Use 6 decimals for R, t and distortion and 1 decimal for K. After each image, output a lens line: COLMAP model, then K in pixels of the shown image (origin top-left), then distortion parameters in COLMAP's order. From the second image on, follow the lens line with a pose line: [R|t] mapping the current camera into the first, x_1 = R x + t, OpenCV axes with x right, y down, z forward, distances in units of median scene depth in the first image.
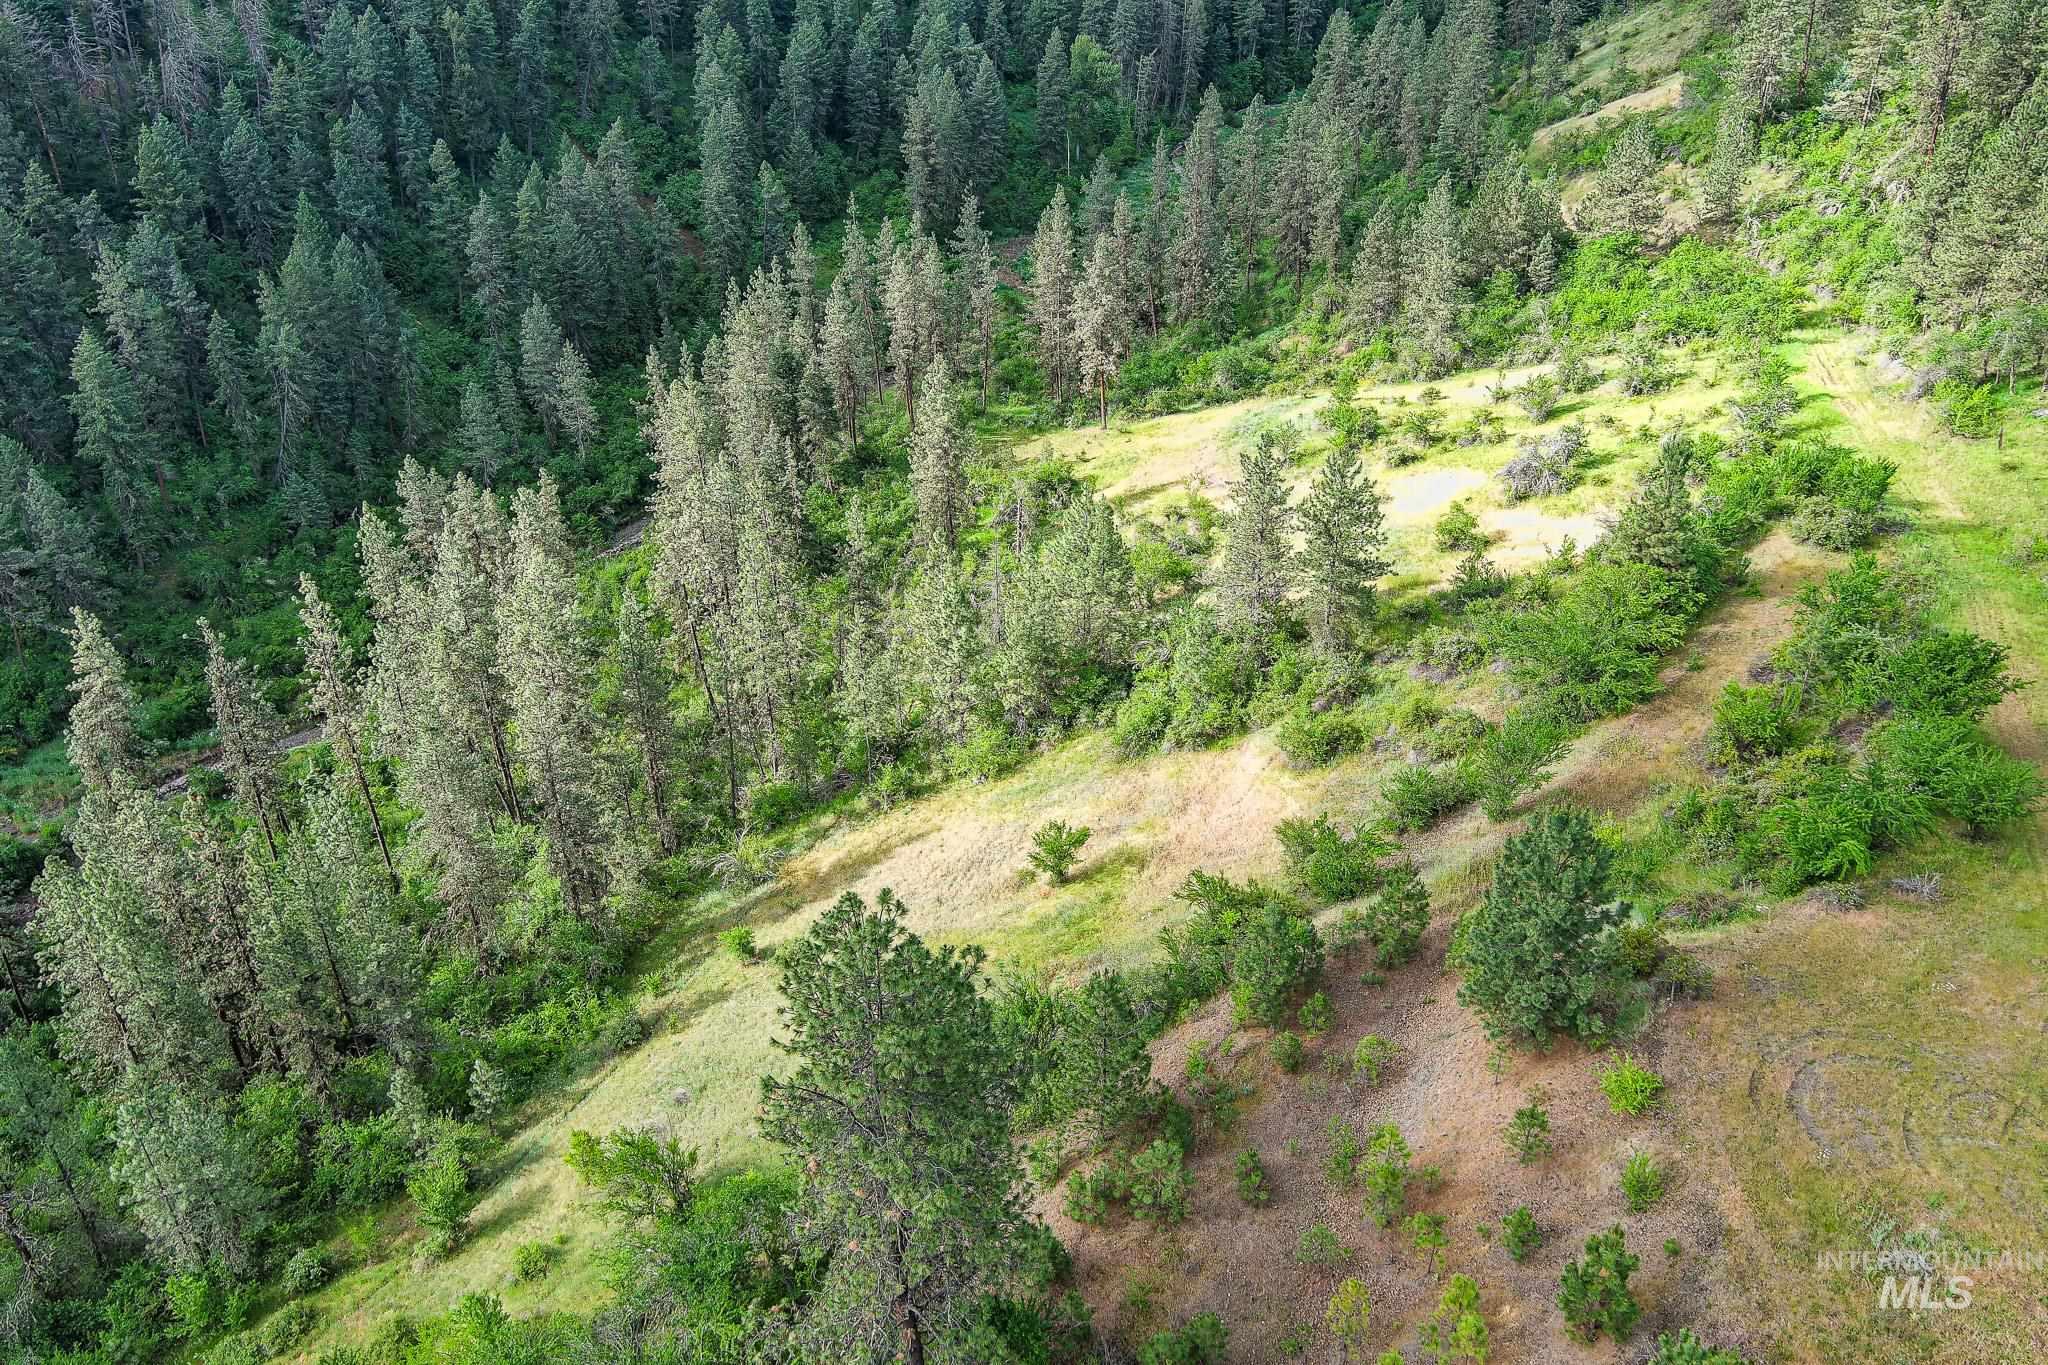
lens RADIAL K [[1599.6, 0, 1023.2], [0, 1599.6, 684.9], [0, 0, 1]] dist [0.011028, 0.000872]
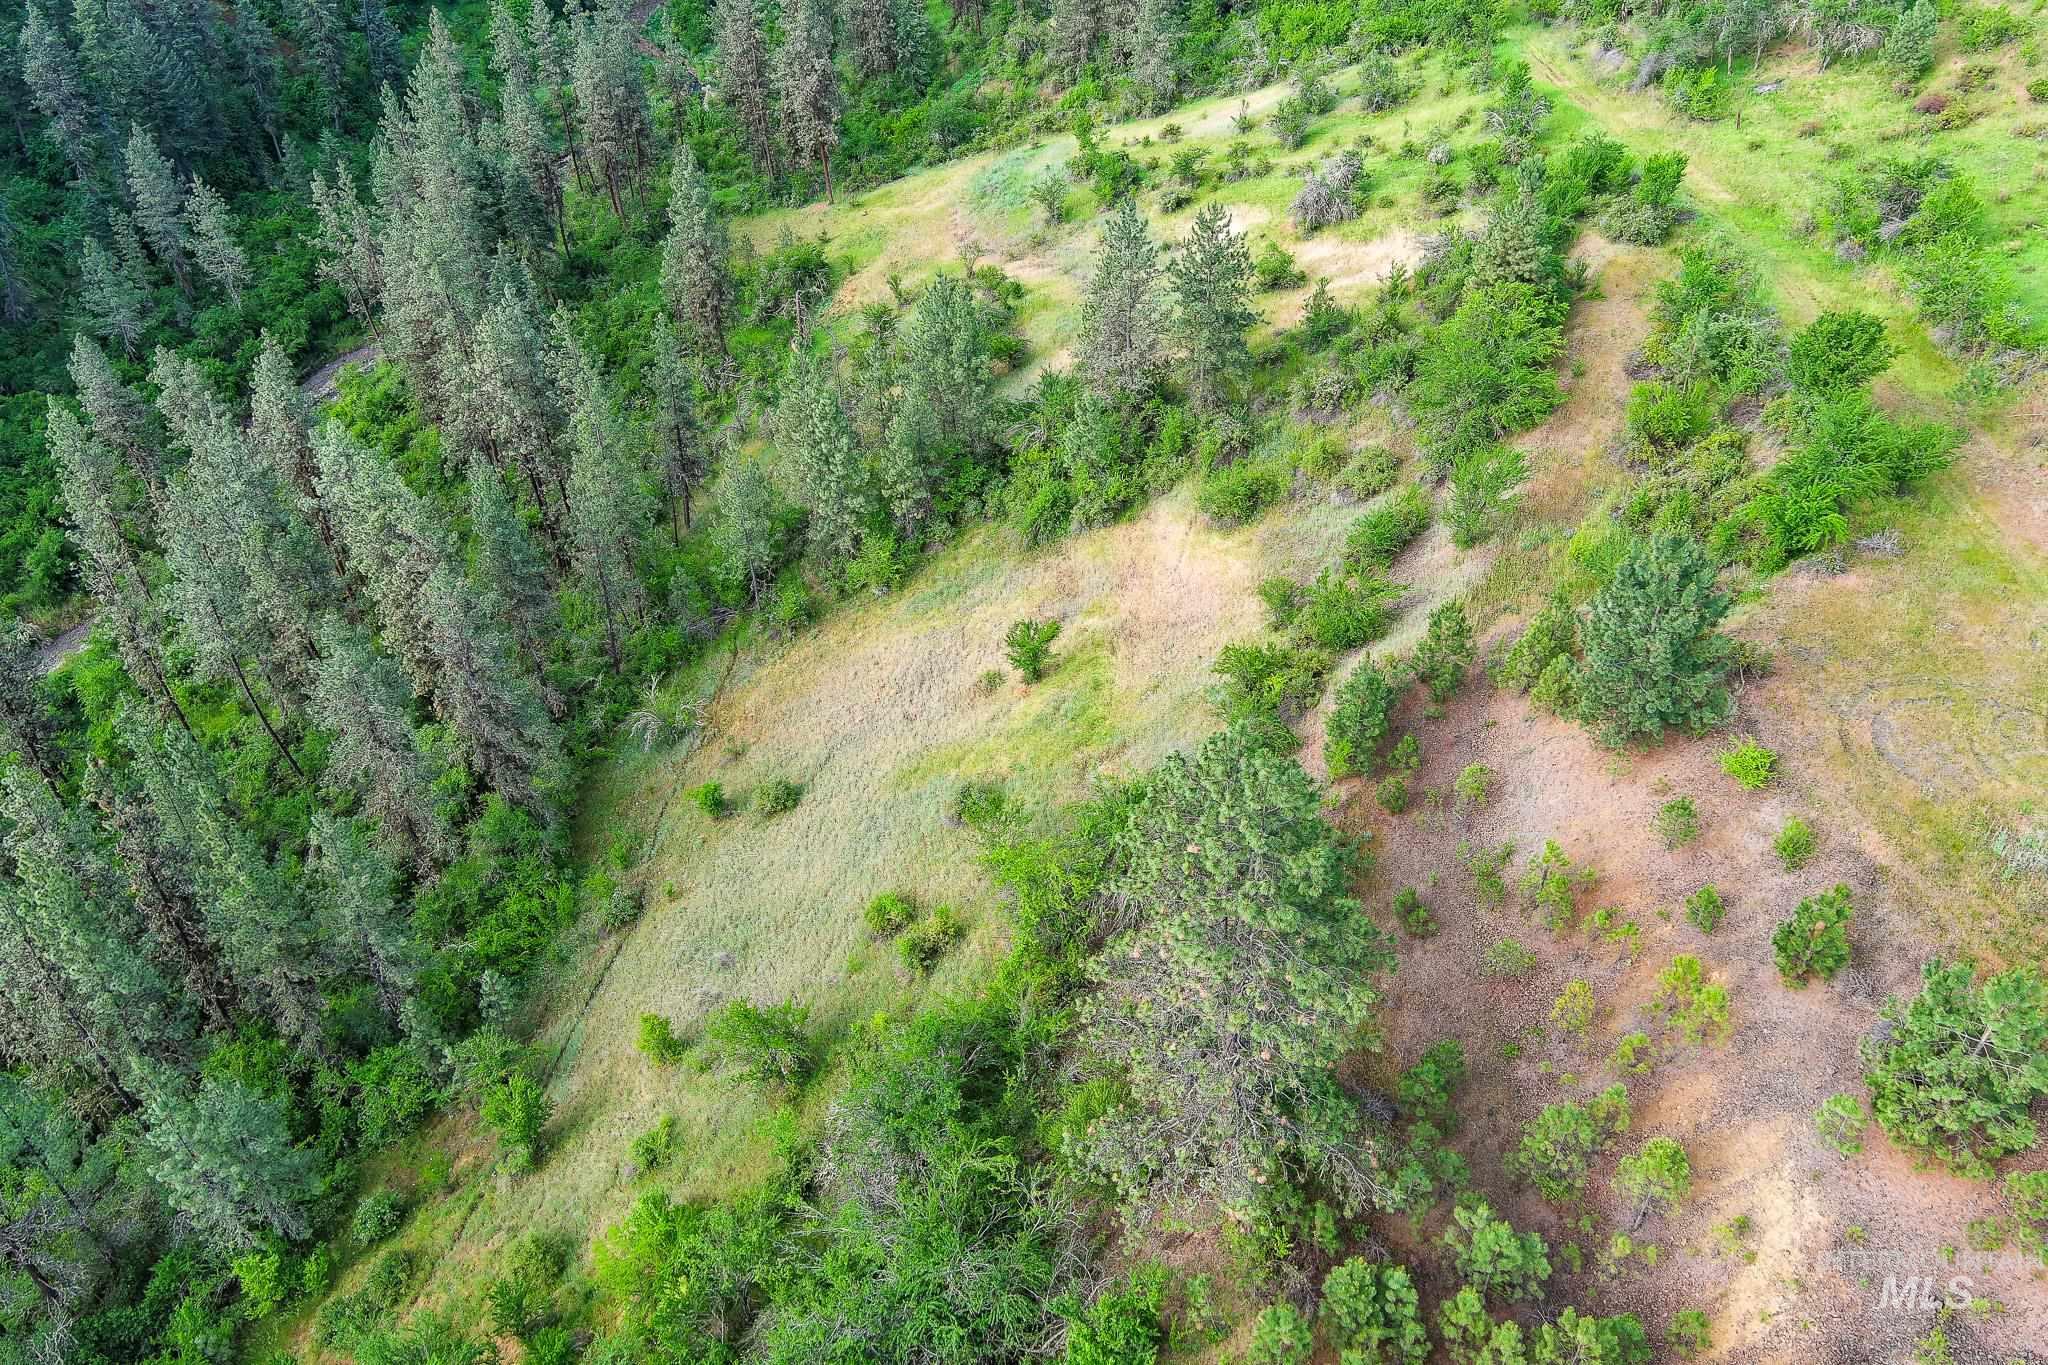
lens RADIAL K [[1599.6, 0, 1032.0], [0, 1599.6, 686.9], [0, 0, 1]] dist [0.011028, 0.000872]
pose [[0.959370, -0.185903, 0.212246, -0.158386], [0.152480, 0.974543, 0.164365, -0.030840], [-0.237399, -0.125324, 0.963294, 0.018260]]
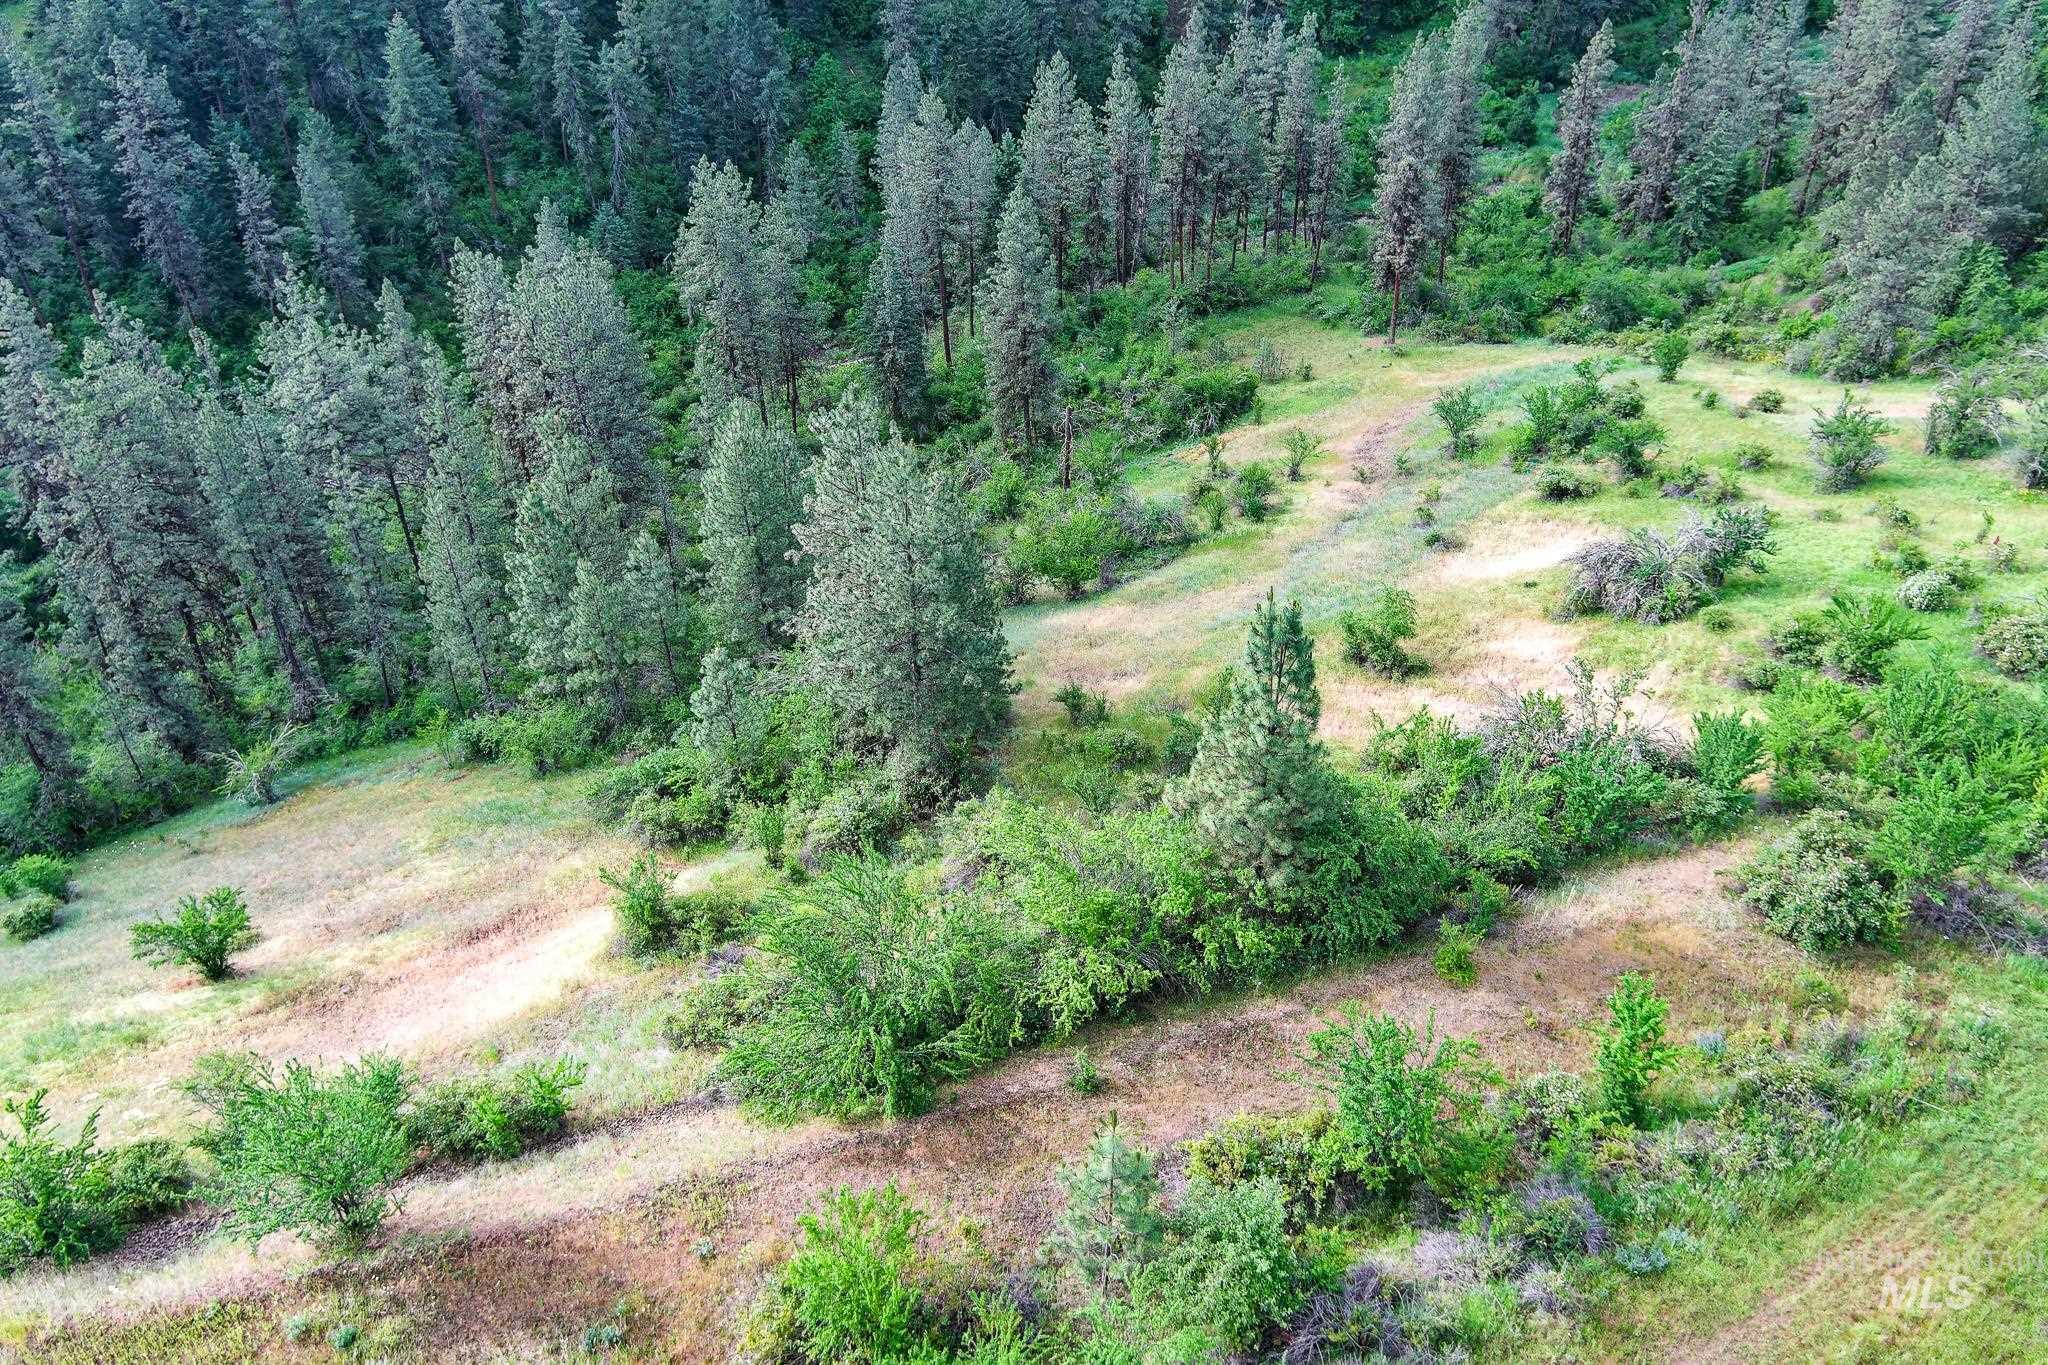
lens RADIAL K [[1599.6, 0, 1029.4], [0, 1599.6, 687.0], [0, 0, 1]] dist [0.011028, 0.000872]
pose [[0.859029, 0.308615, -0.408443, 0.442635], [-0.262474, 0.950523, 0.166173, -0.154308], [0.439518, -0.035542, 0.897530, 0.458337]]
